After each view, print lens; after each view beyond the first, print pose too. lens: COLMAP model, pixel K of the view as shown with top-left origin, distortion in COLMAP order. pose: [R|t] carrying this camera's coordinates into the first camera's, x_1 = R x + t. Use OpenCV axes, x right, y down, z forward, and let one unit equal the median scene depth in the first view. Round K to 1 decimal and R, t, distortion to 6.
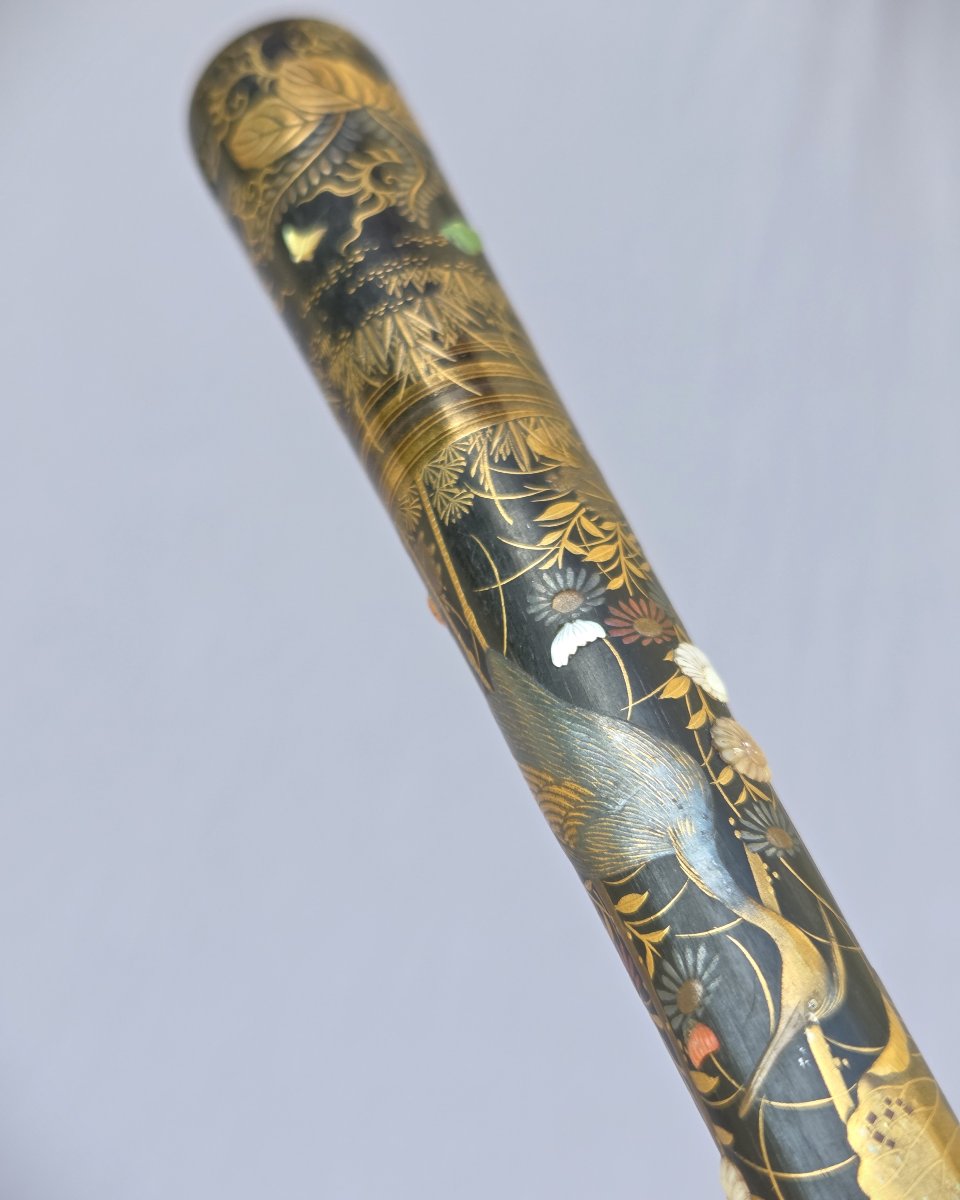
lens RADIAL K [[1826.1, 0, 413.1], [0, 1826.1, 598.7], [0, 0, 1]] dist [-0.043860, -0.051976]
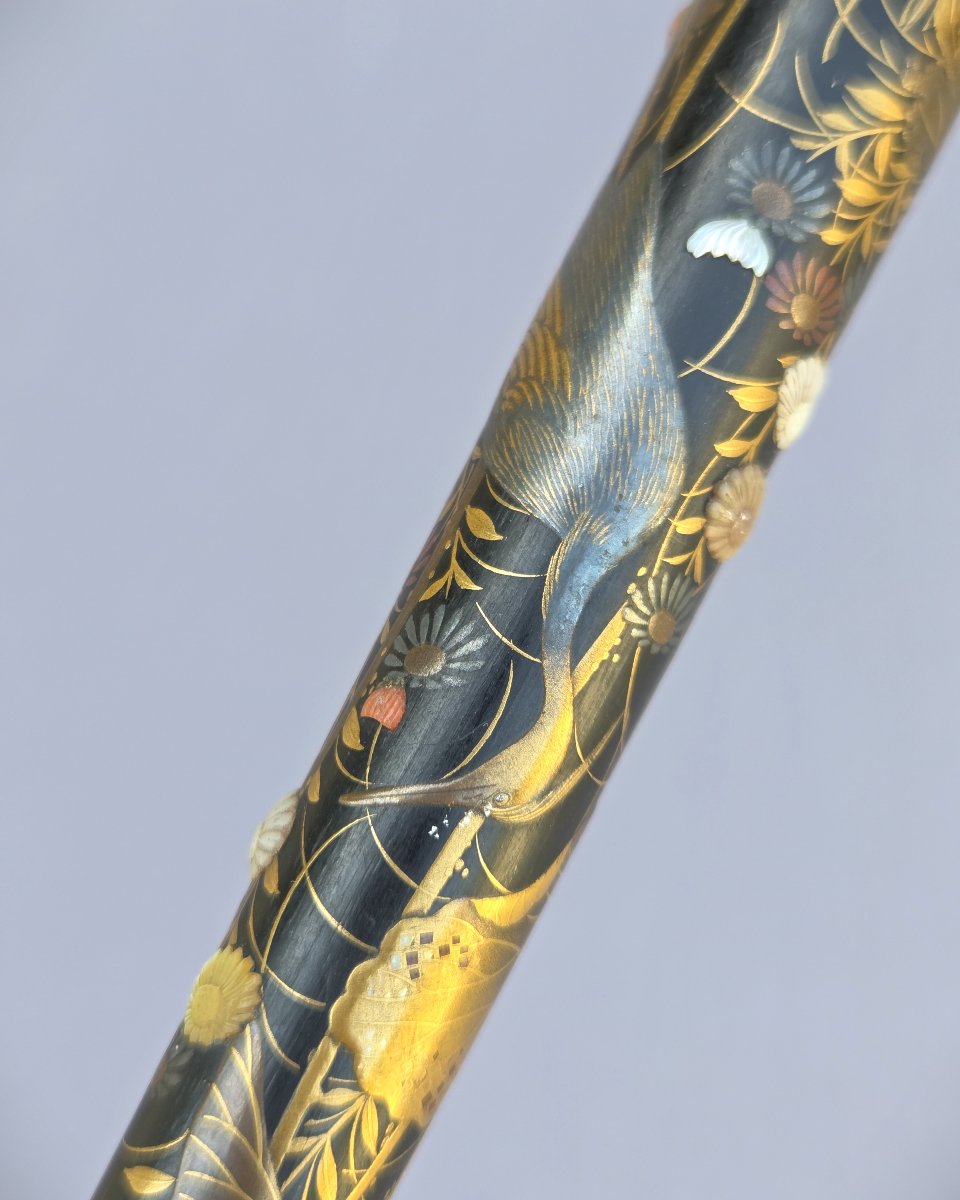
lens RADIAL K [[1826.1, 0, 413.1], [0, 1826.1, 598.7], [0, 0, 1]] dist [-0.043860, -0.051976]
pose [[0.618684, 0.760572, 0.196878, -0.027124], [-0.758325, 0.512615, 0.402702, -0.106817], [0.205361, -0.398442, 0.893907, 0.282569]]
